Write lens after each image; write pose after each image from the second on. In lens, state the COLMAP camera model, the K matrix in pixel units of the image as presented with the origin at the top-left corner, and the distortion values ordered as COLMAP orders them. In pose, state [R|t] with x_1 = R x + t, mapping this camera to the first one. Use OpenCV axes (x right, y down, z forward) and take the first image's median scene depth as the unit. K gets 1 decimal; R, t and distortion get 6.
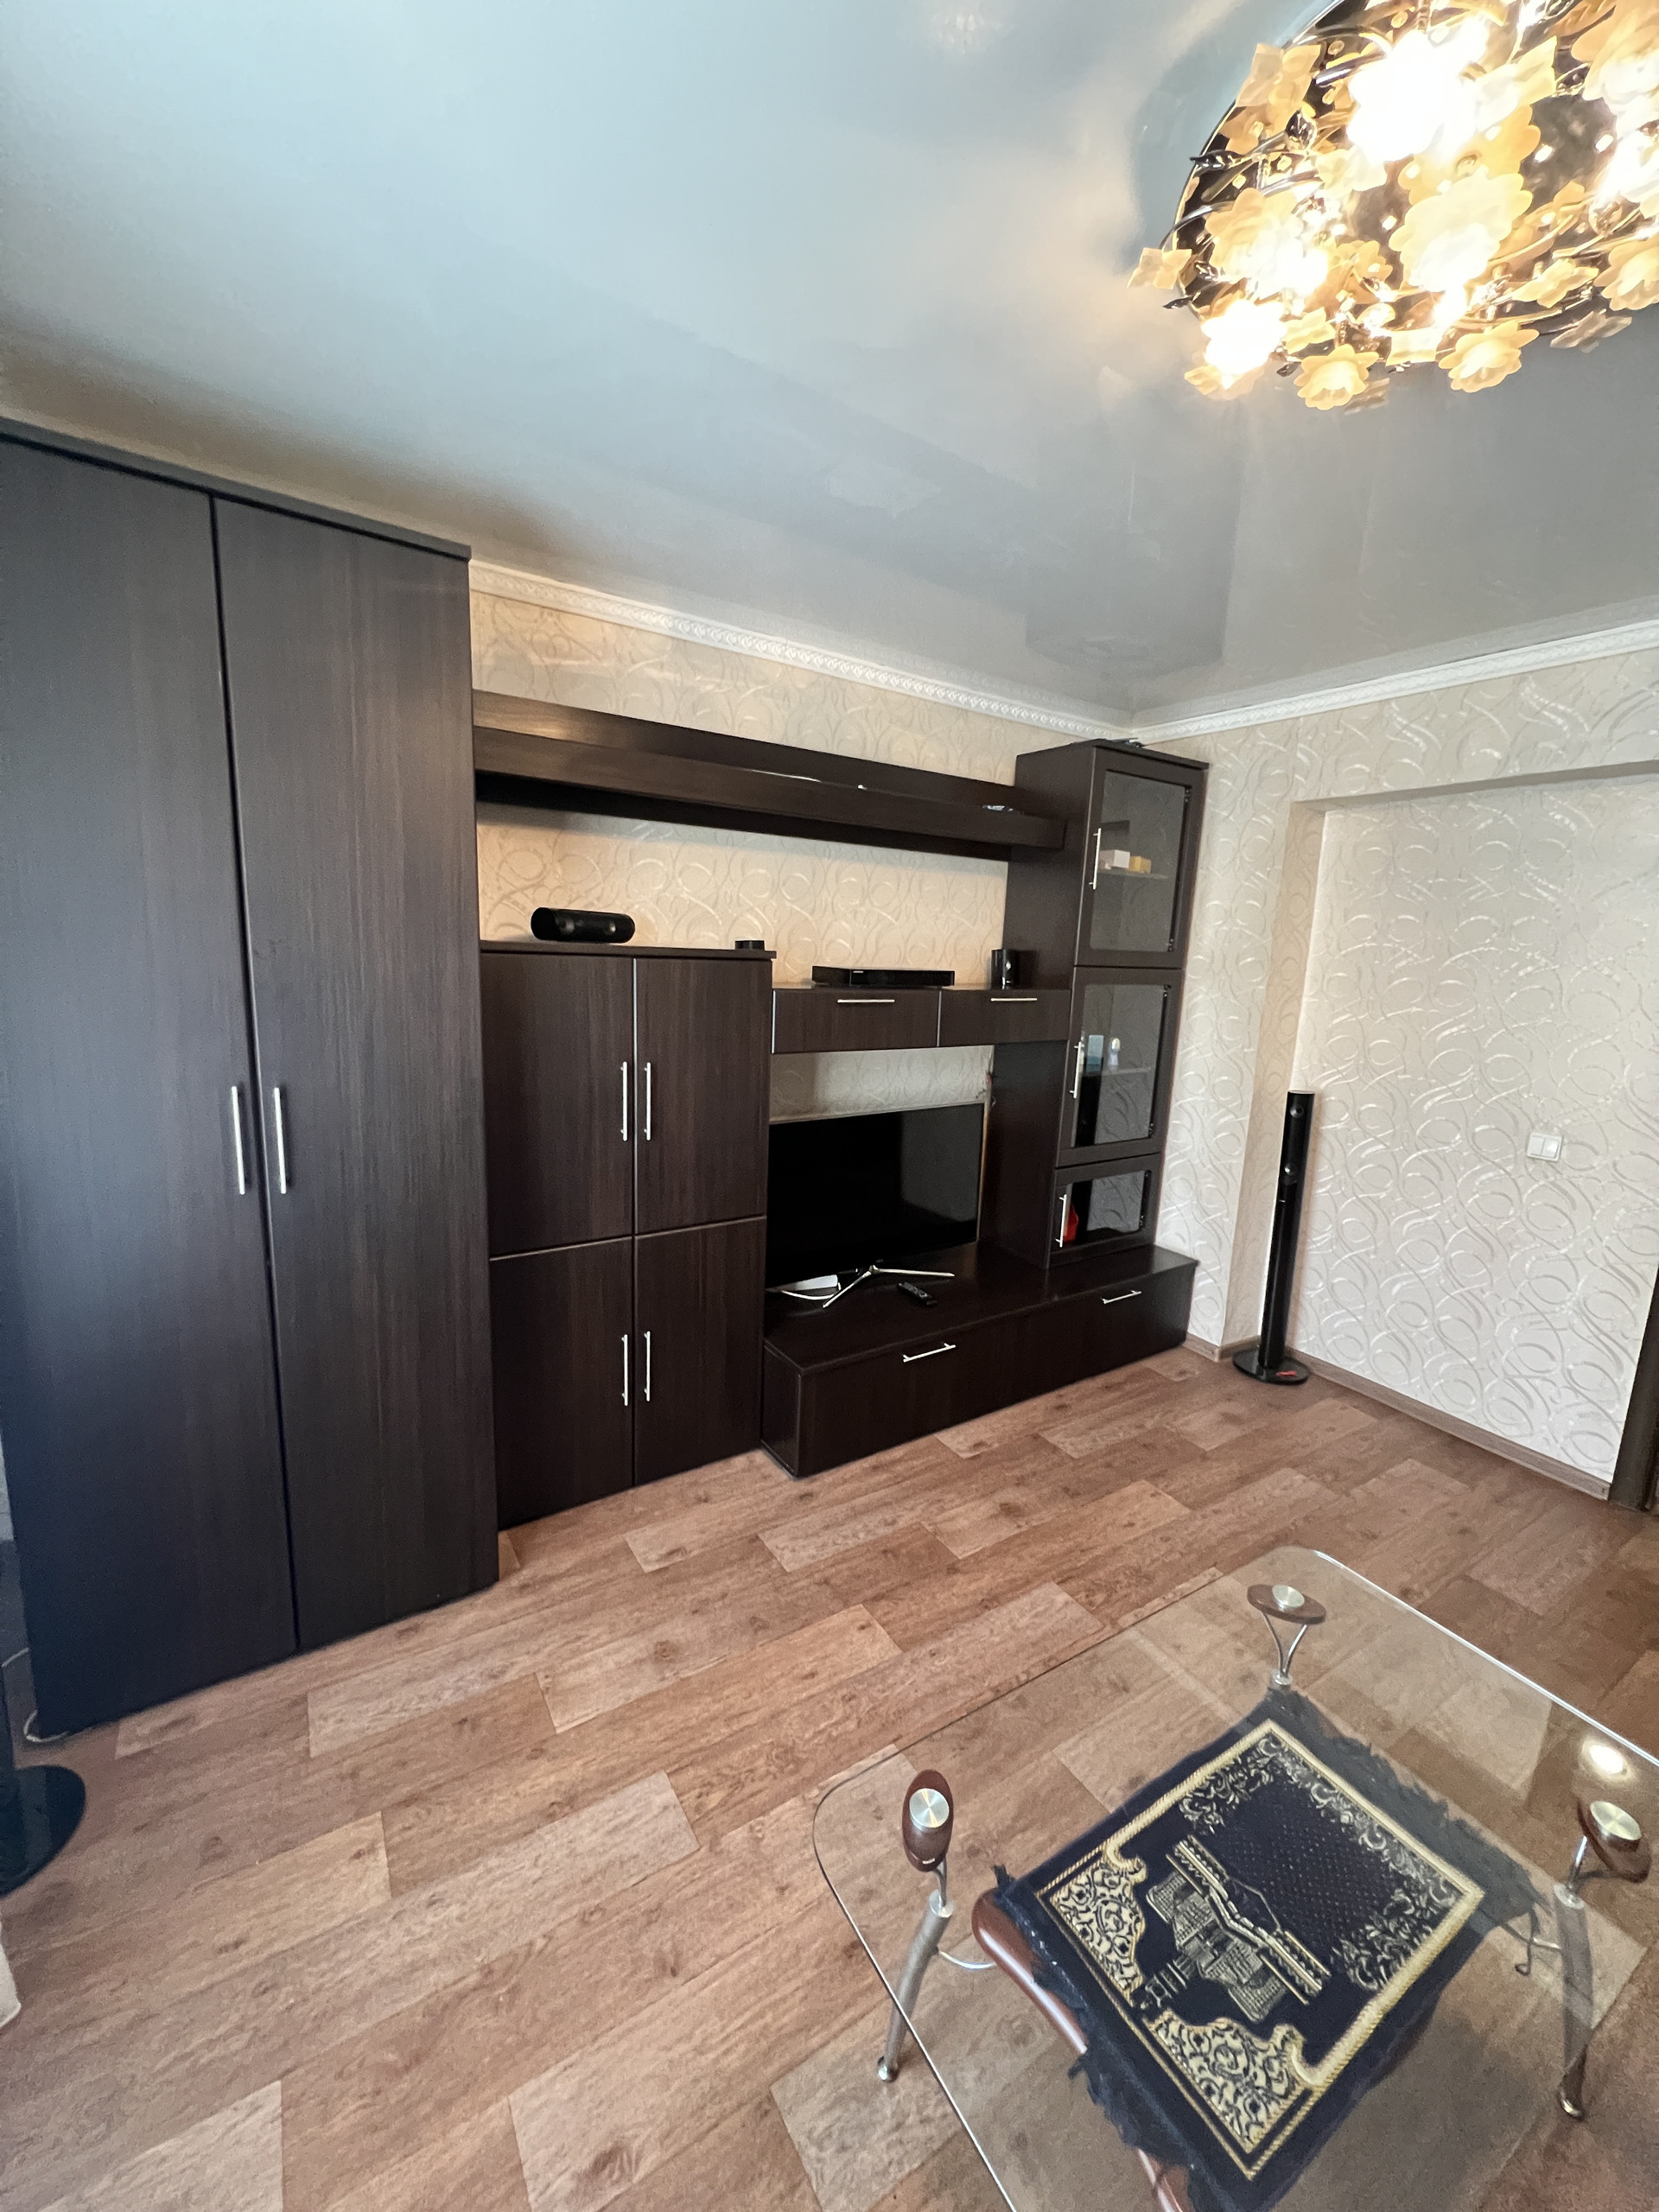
lens RADIAL K [[882.5, 0, 831.2], [0, 882.5, 1101.2], [0, 0, 1]] dist [-0.000827, 0.000246]
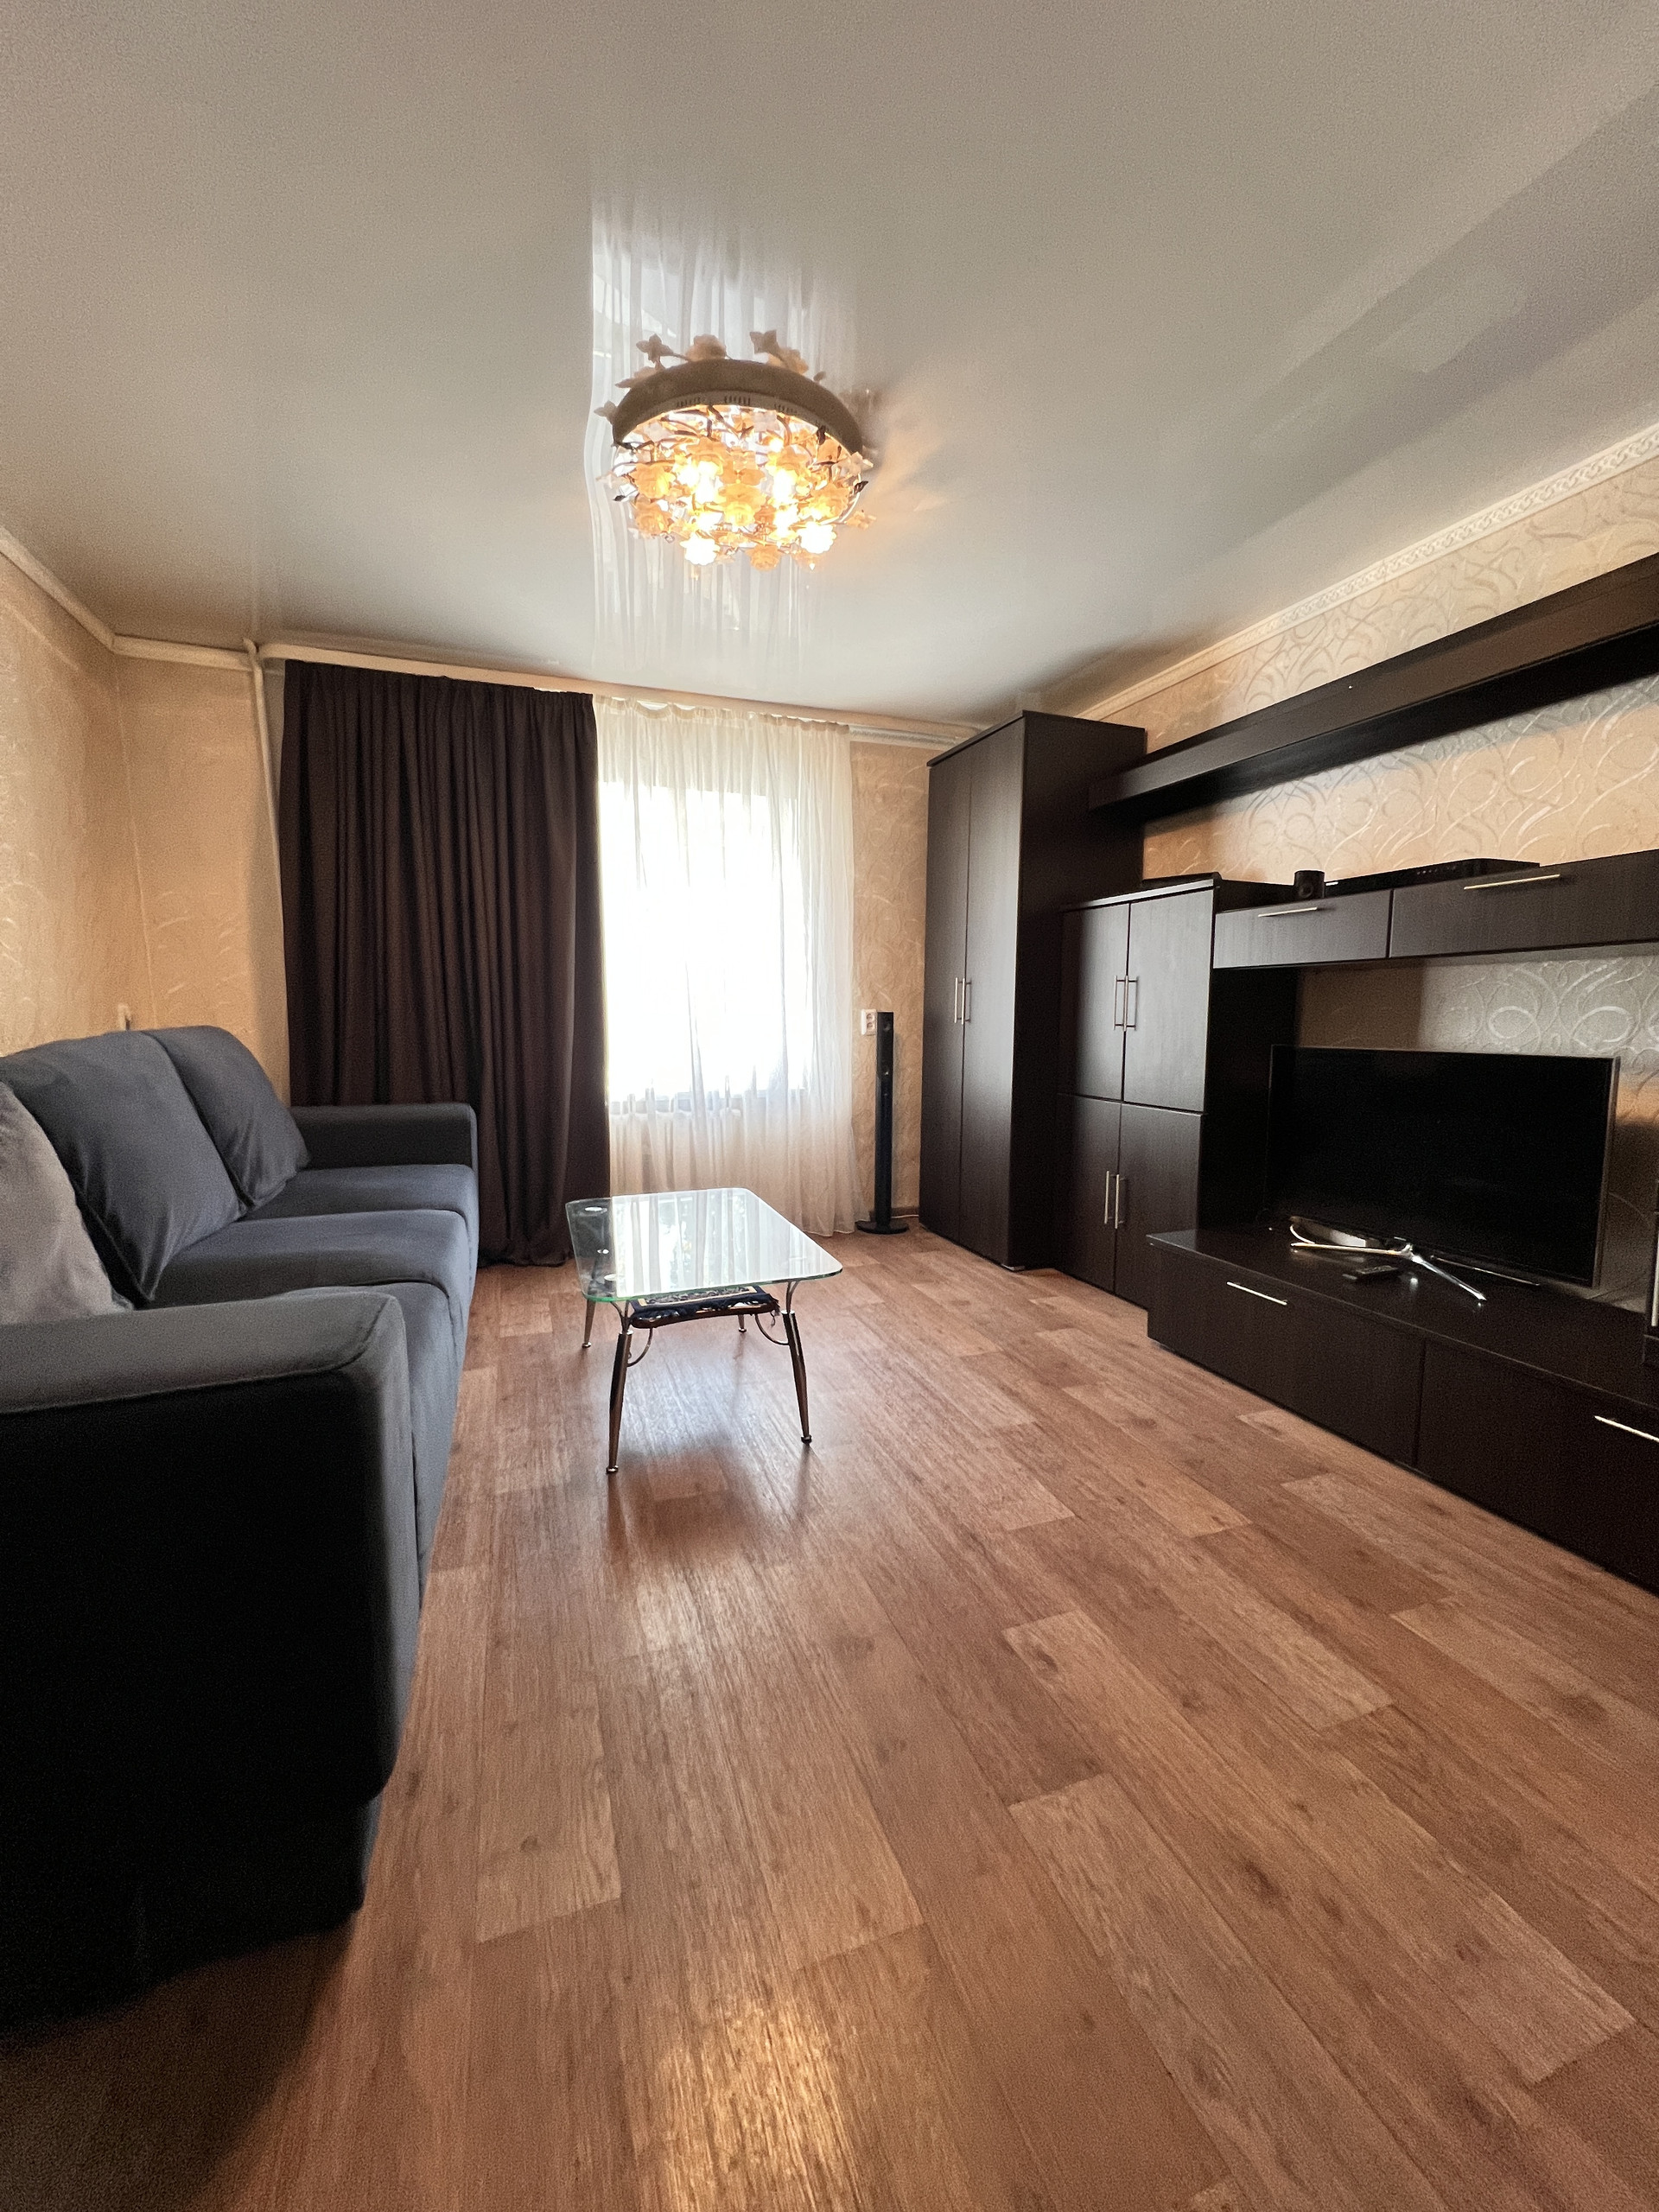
lens RADIAL K [[882.5, 0, 831.2], [0, 882.5, 1101.2], [0, 0, 1]] dist [-0.000827, 0.000246]
pose [[-0.213204, 0.057393, -0.975320, 1.188774], [-0.189005, 0.976992, 0.098807, 0.098872], [0.958551, 0.205407, -0.197452, 0.804412]]
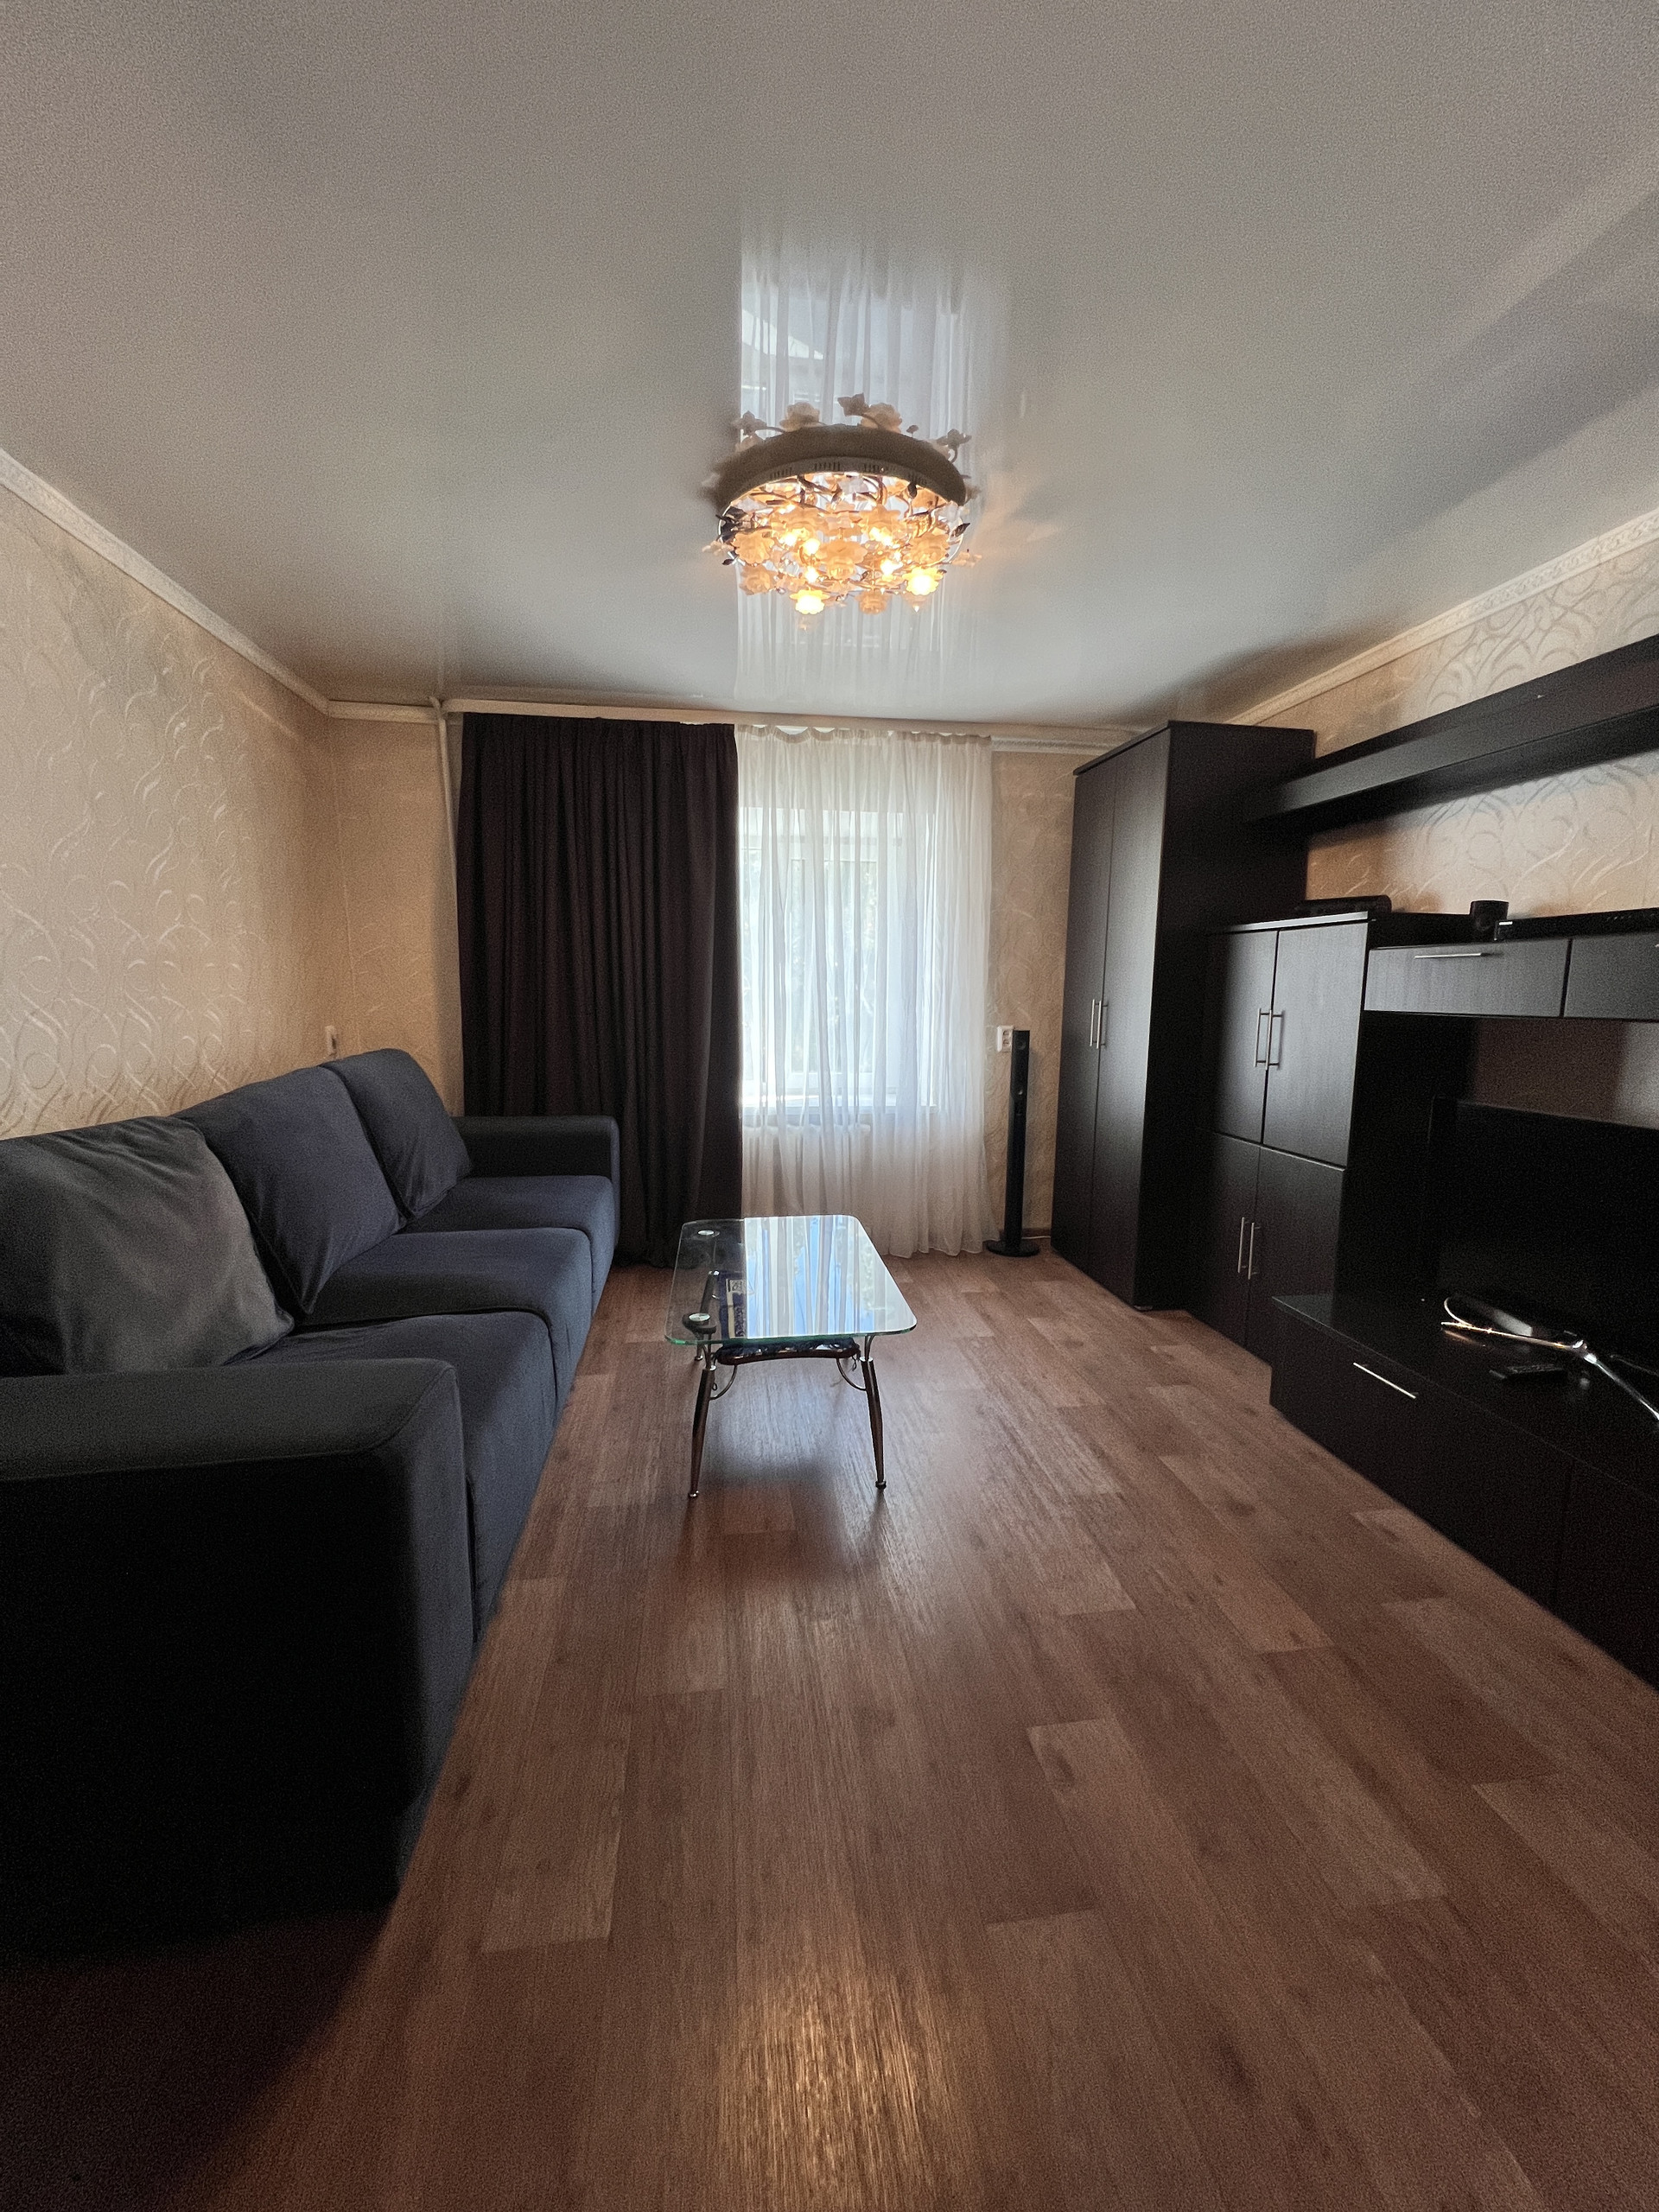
lens RADIAL K [[882.5, 0, 831.2], [0, 882.5, 1101.2], [0, 0, 1]] dist [-0.000827, 0.000246]
pose [[-0.409043, 0.073225, -0.909572, 1.162282], [-0.191627, 0.967656, 0.164078, 0.001115], [0.892168, 0.241413, -0.381781, 0.882988]]
